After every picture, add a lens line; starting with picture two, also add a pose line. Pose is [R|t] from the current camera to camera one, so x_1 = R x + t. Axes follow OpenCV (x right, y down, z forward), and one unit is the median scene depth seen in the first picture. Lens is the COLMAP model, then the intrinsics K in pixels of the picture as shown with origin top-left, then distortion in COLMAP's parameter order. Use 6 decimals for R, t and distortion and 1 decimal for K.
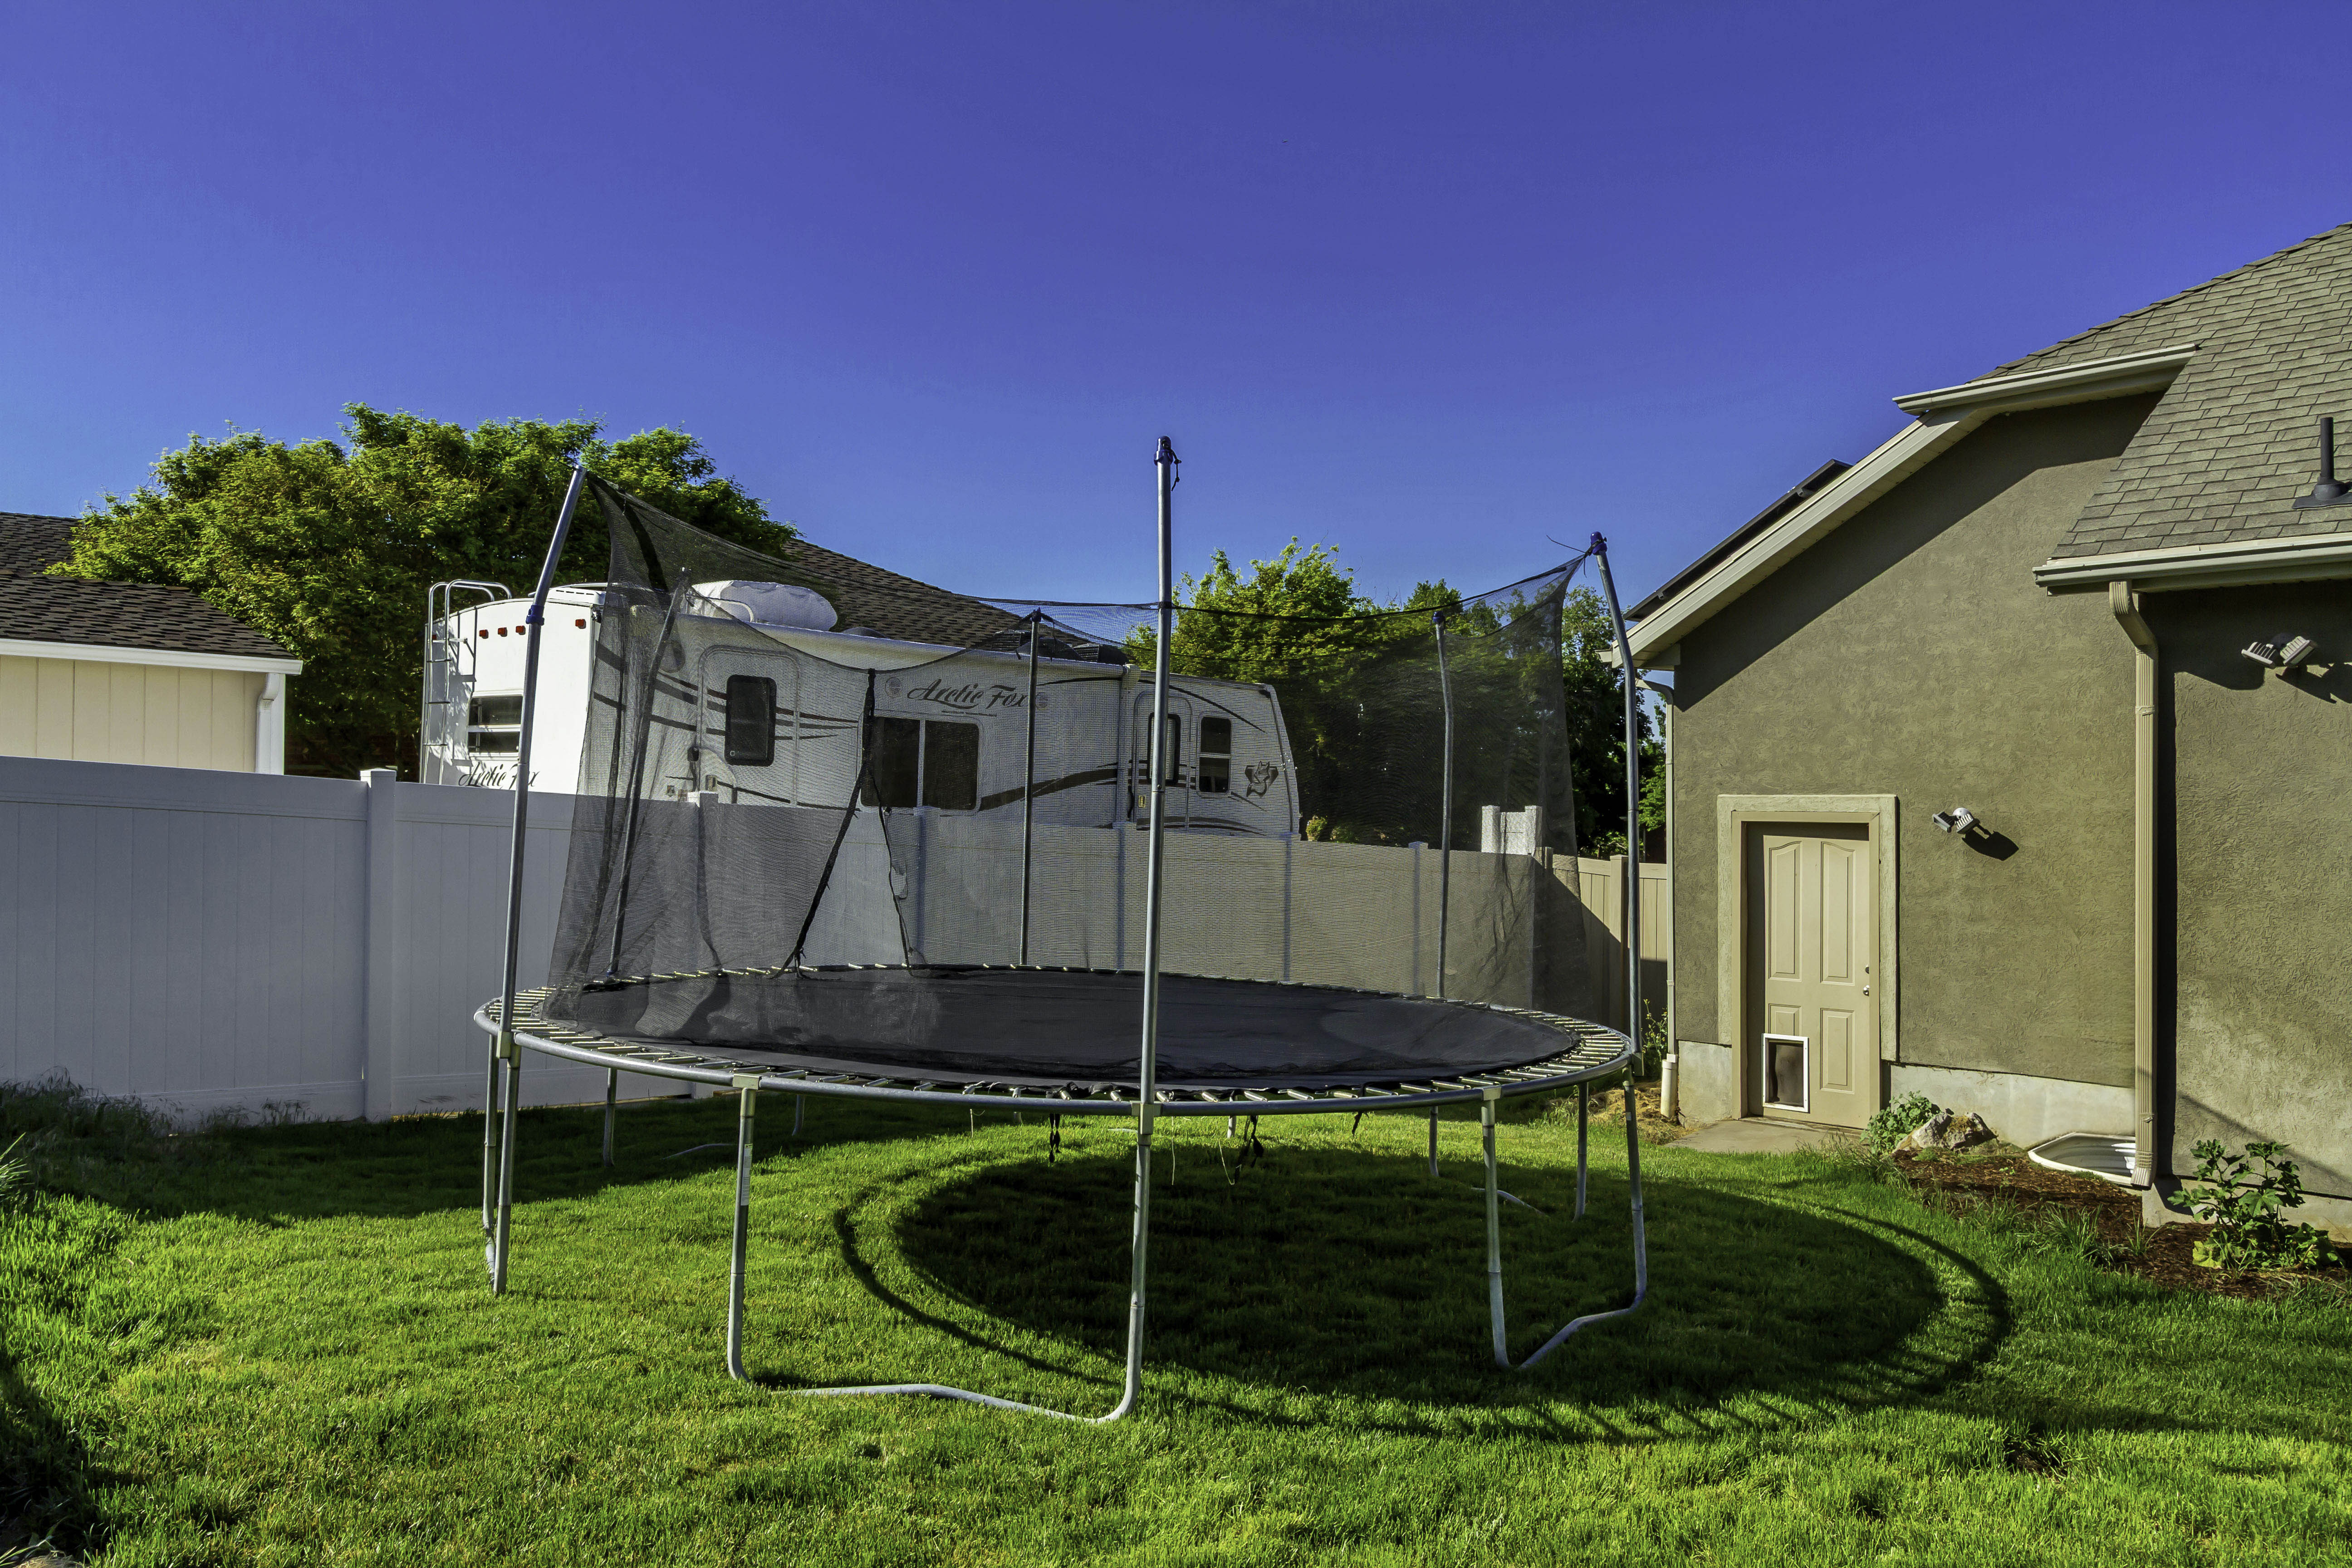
lens RADIAL K [[1802.3, 0, 1176.0], [0, 1802.3, 784.0], [0, 0, 1]] dist [0.030073, -0.000958]
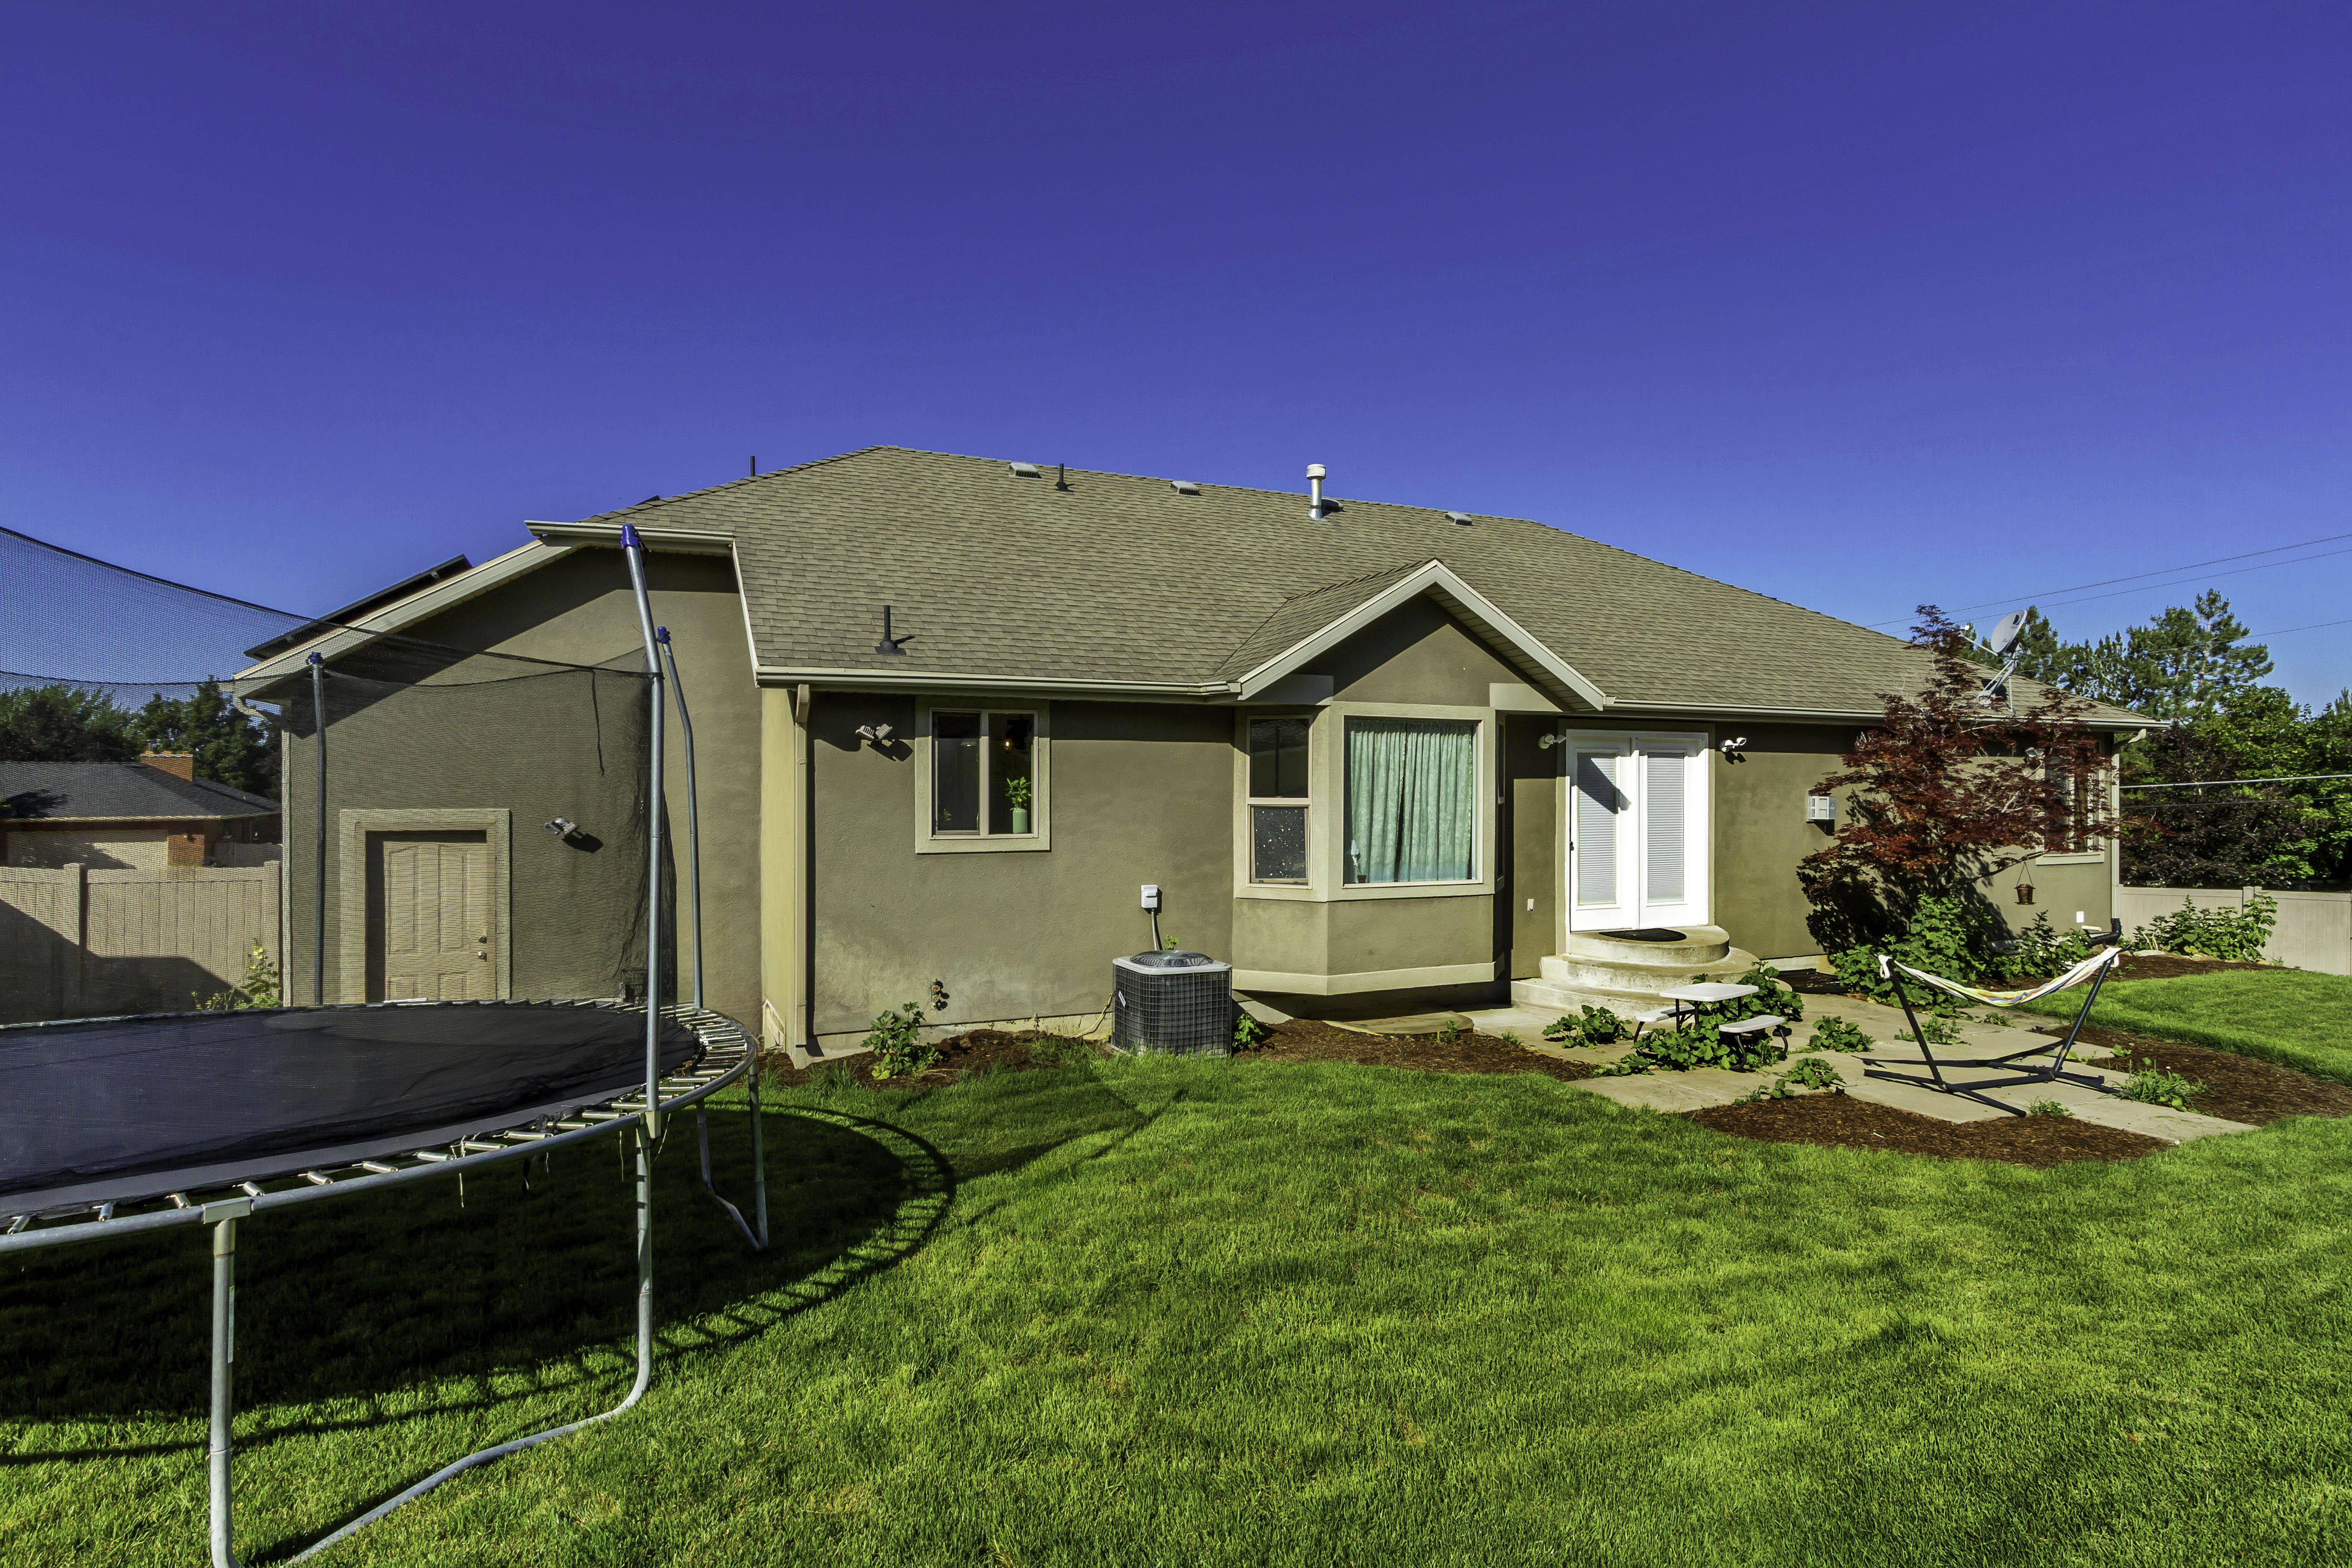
lens RADIAL K [[1227.9, 0, 1176.0], [0, 1227.9, 784.0], [0, 0, 1]] dist [-0.000347, -0.000636]
pose [[0.367669, 0.004943, 0.929943, -0.278904], [-0.005903, 0.999978, -0.002981, -0.012878], [-0.929938, -0.004394, 0.367691, 0.187658]]
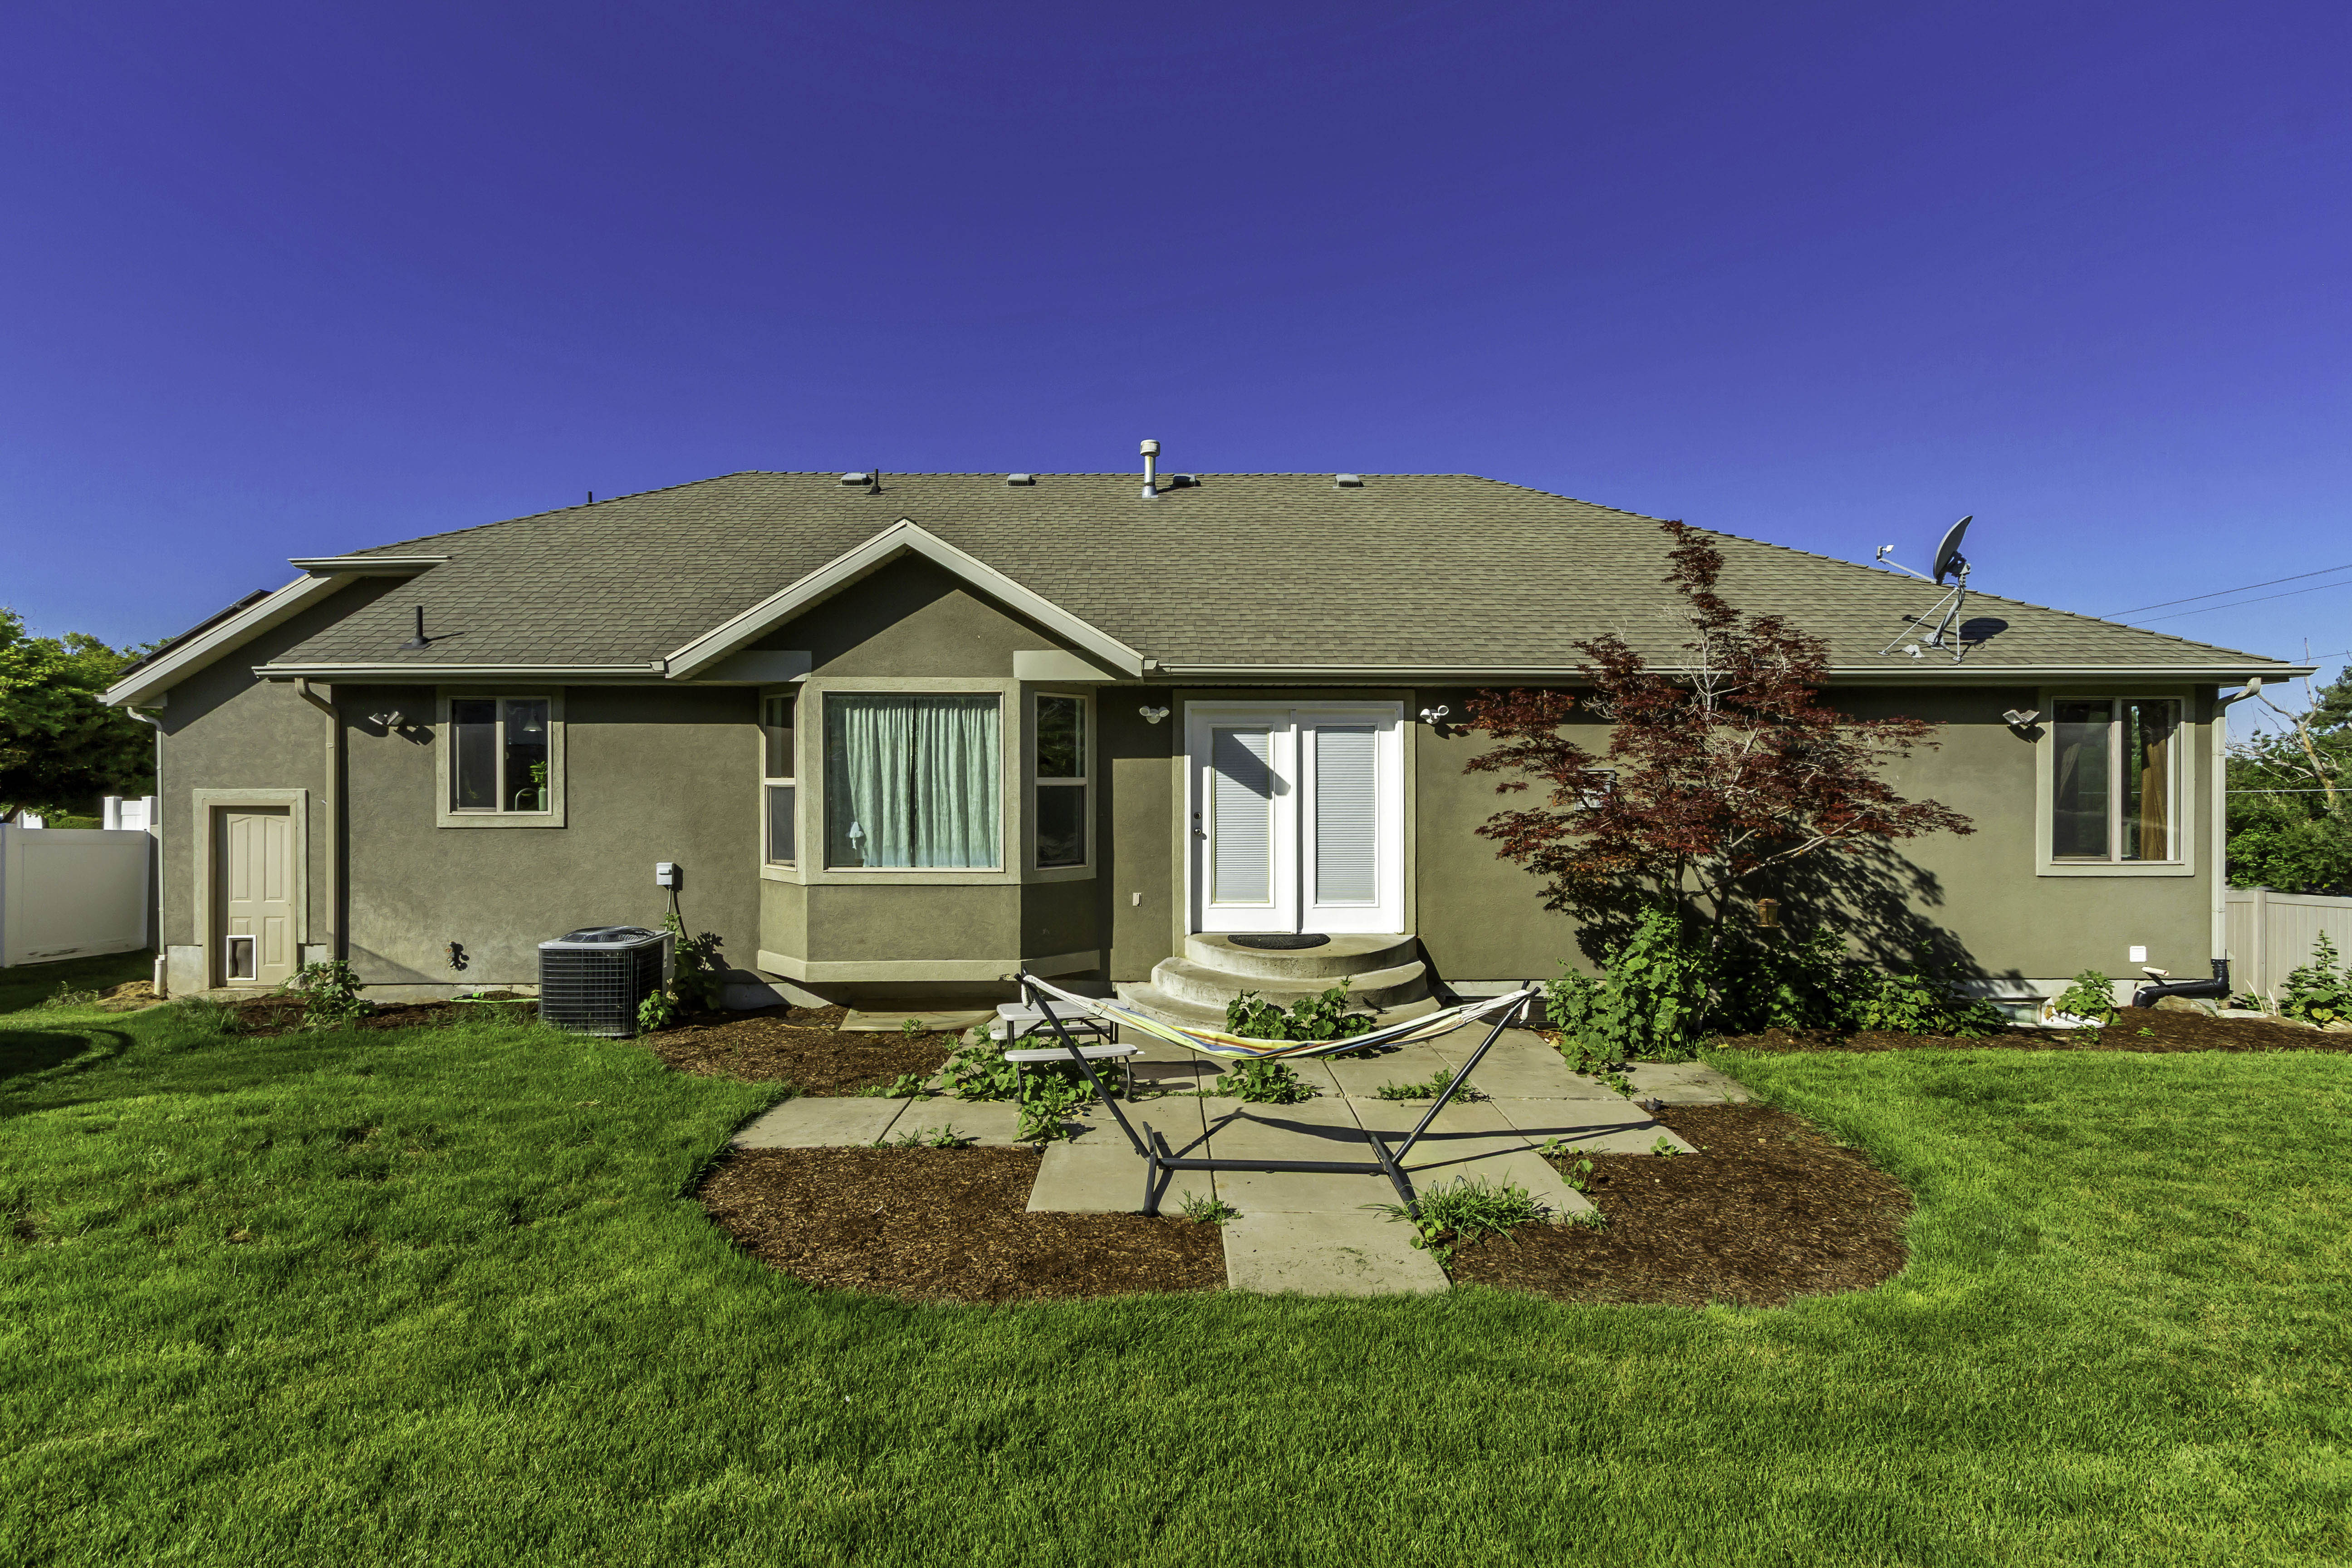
lens RADIAL K [[1095.3, 0, 1176.0], [0, 1095.3, 784.0], [0, 0, 1]] dist [0.018125, 0.000001]
pose [[0.713377, 0.002382, 0.700777, 0.247761], [-0.004360, 0.999990, 0.001040, -0.003385], [-0.700767, -0.003797, 0.713380, -0.329776]]
